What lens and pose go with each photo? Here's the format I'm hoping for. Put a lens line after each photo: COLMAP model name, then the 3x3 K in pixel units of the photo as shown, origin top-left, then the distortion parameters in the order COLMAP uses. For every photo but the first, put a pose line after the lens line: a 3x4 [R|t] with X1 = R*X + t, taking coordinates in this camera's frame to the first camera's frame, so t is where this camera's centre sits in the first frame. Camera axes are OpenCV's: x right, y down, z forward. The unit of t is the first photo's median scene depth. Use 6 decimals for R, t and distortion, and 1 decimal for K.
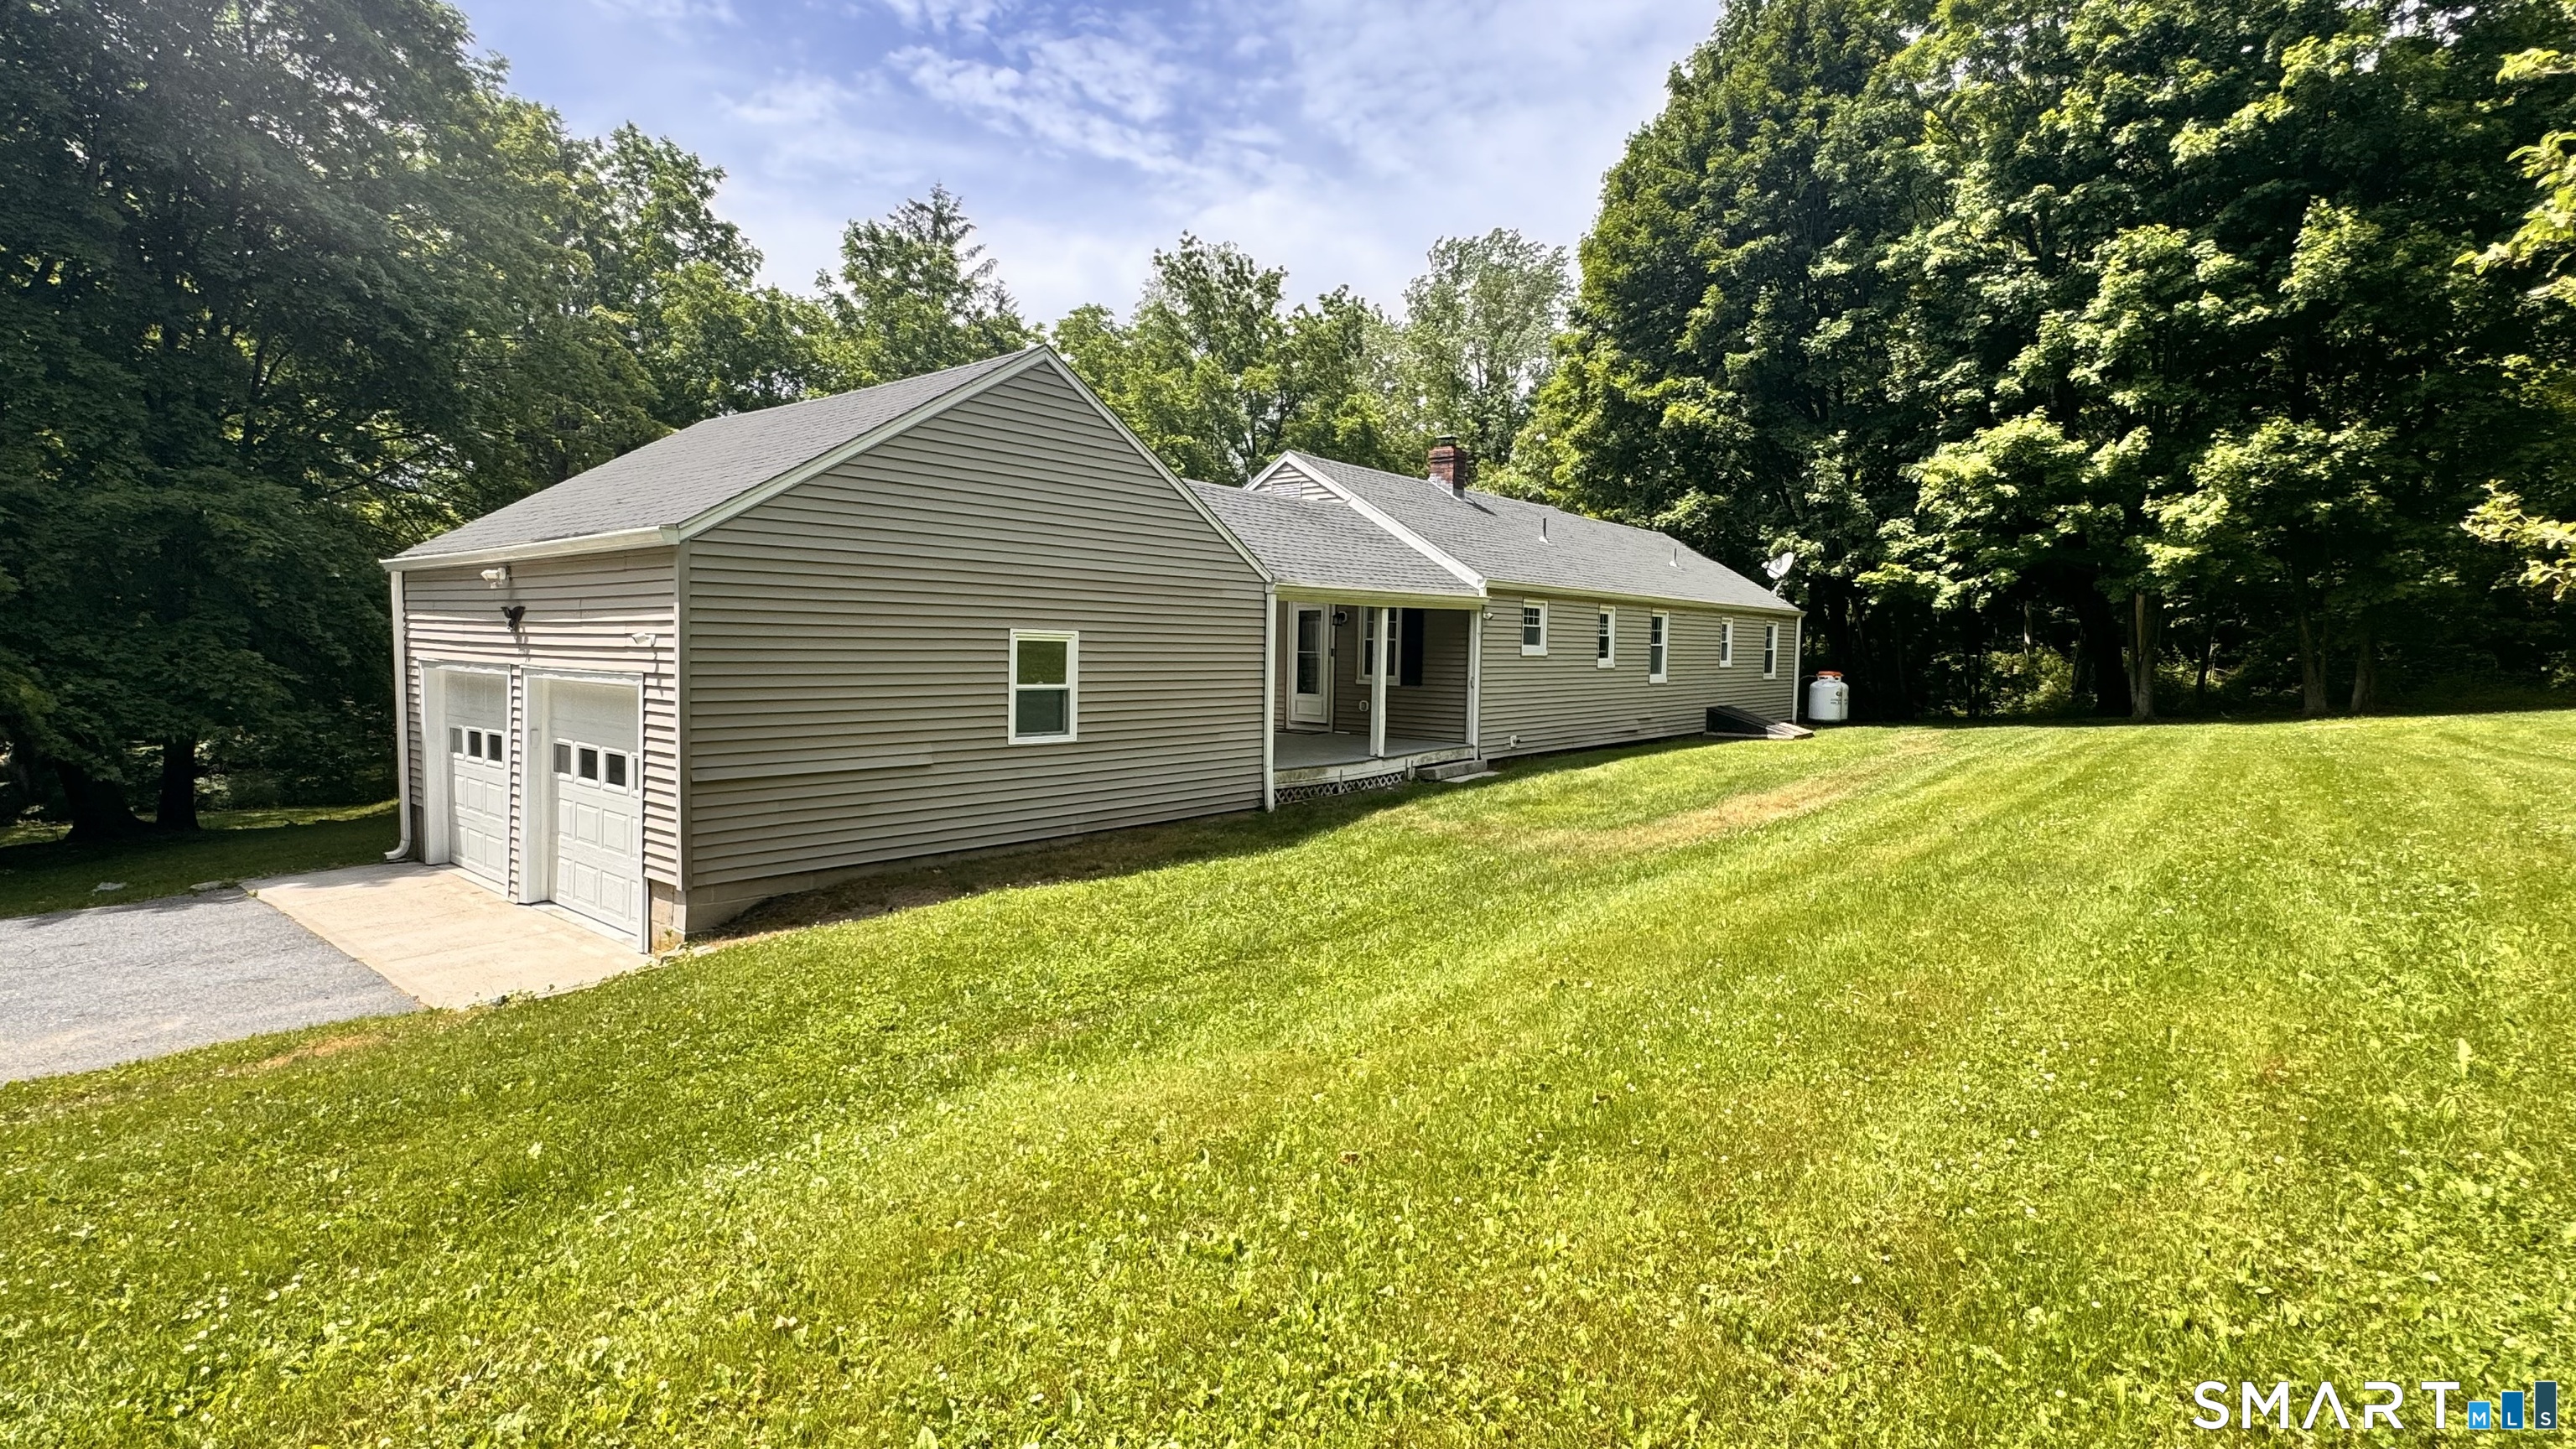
lens RADIAL K [[1240.8, 0, 1288.0], [0, 1240.8, 724.5], [0, 0, 1]] dist [0.002246, 0.000220]
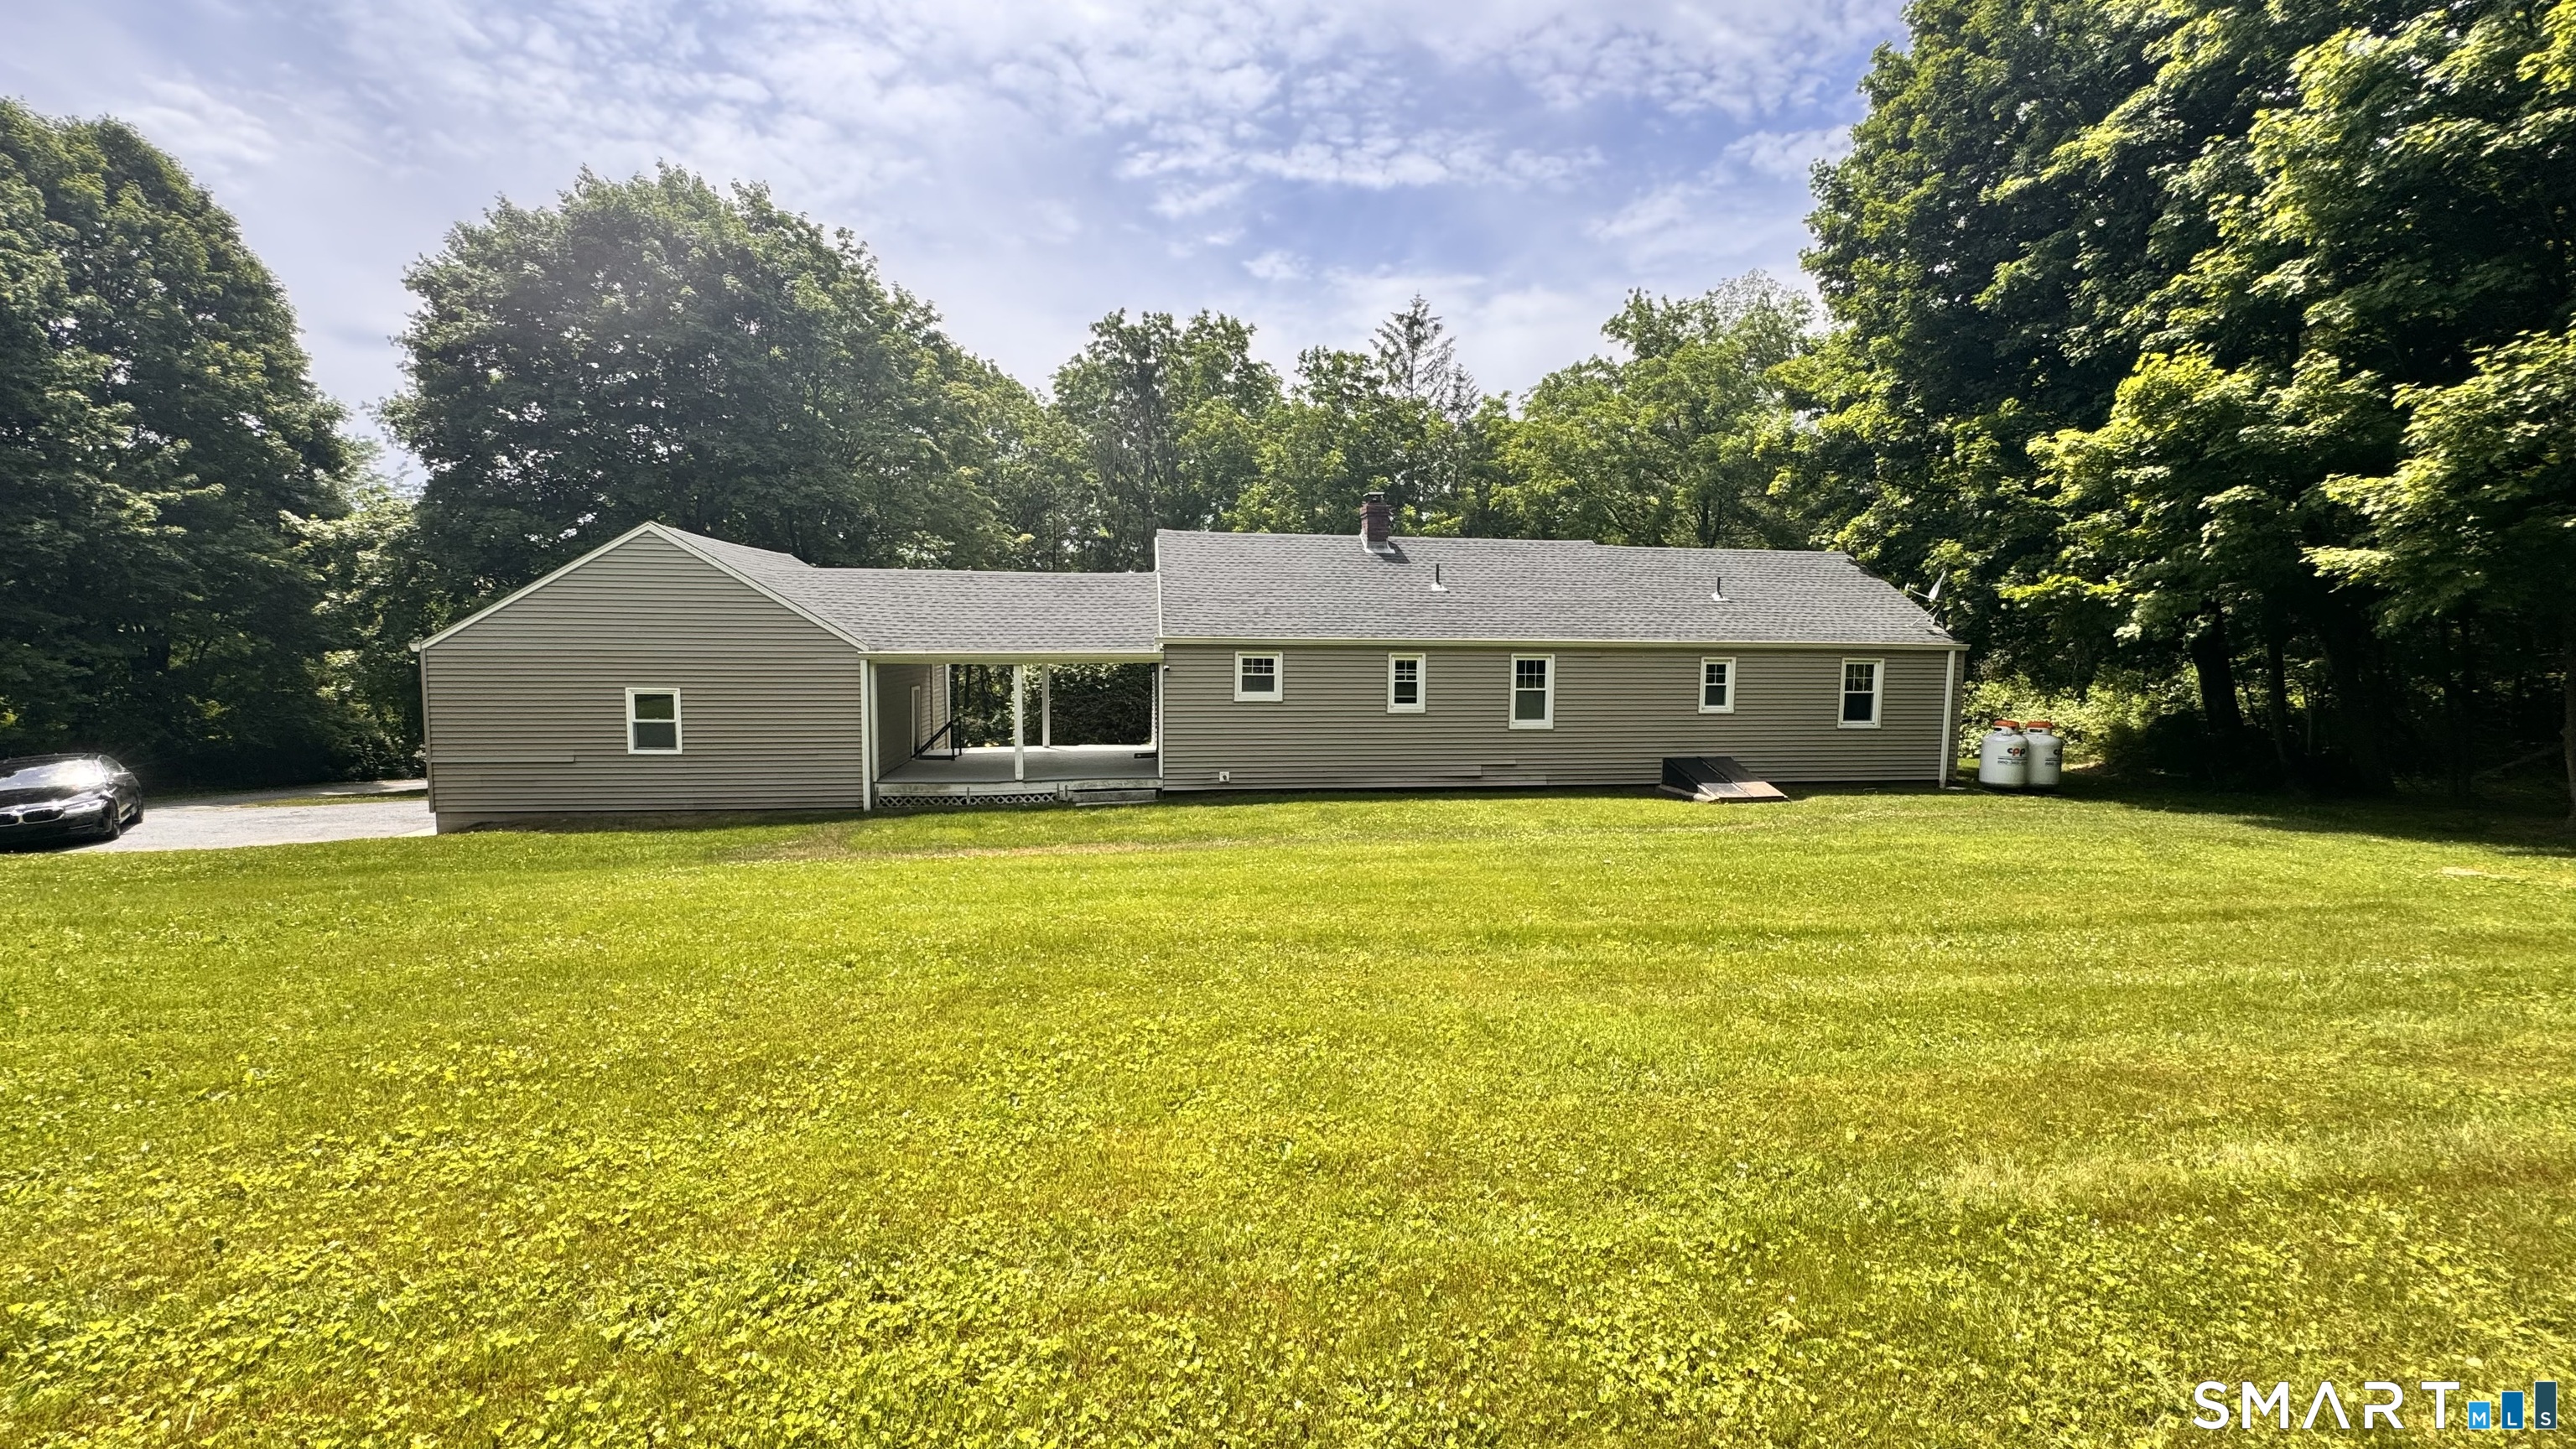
lens RADIAL K [[1032.6, 0, 1288.0], [0, 1032.6, 724.5], [0, 0, 1]] dist [-0.000868, -0.000387]
pose [[0.732643, 0.041903, -0.679322, 0.835655], [-0.040693, 0.999014, 0.017737, -0.051475], [0.679395, 0.014649, 0.733626, 0.333857]]
